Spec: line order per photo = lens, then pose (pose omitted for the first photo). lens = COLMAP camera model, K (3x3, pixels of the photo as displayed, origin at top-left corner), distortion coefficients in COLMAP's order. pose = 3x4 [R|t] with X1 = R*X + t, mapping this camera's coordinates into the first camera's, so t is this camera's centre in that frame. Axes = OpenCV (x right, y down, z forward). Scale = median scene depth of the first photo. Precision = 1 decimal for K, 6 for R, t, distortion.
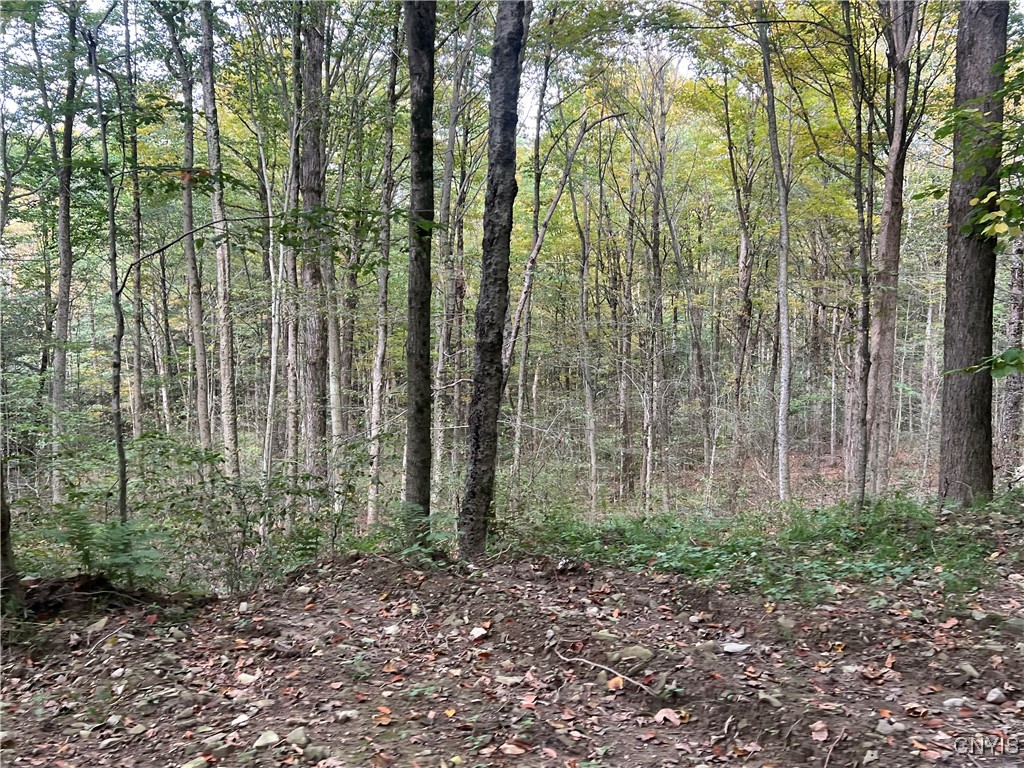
lens RADIAL K [[840.4, 0, 512.0], [0, 840.4, 384.0], [0, 0, 1]] dist [0.022675, -0.005633]
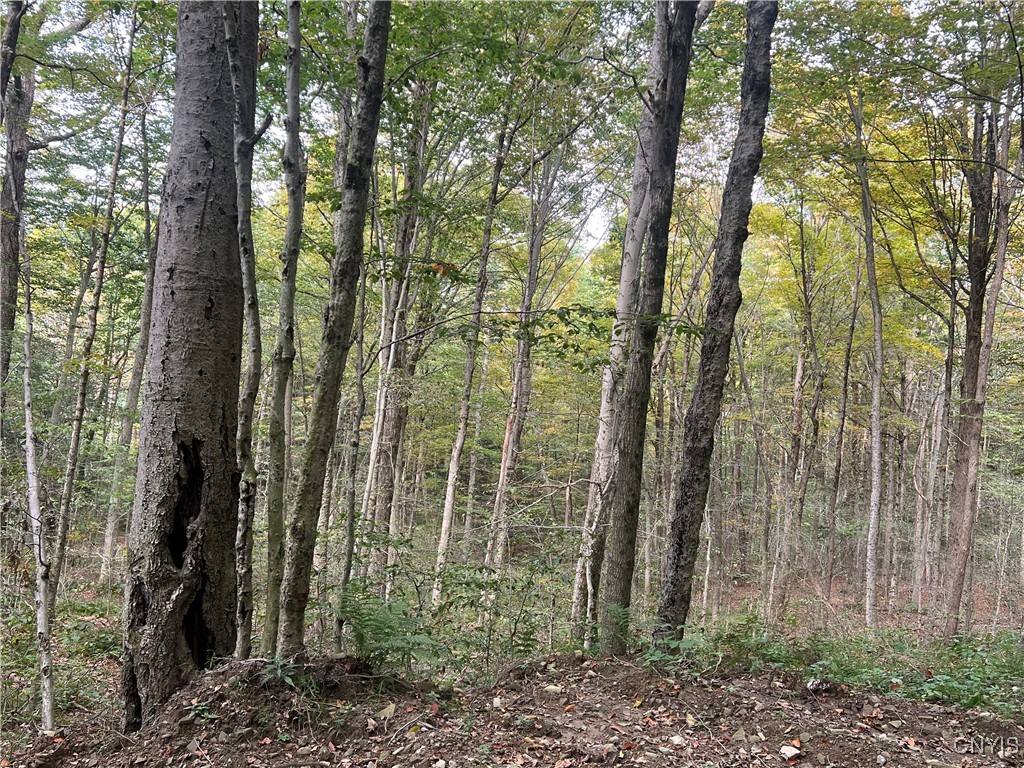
lens RADIAL K [[840.4, 0, 512.0], [0, 840.4, 384.0], [0, 0, 1]] dist [0.022675, -0.005633]
pose [[0.997240, 0.073061, -0.013241, -0.250283], [-0.074117, 0.990201, -0.118356, 0.011072], [0.004464, 0.119010, 0.992883, -0.007670]]
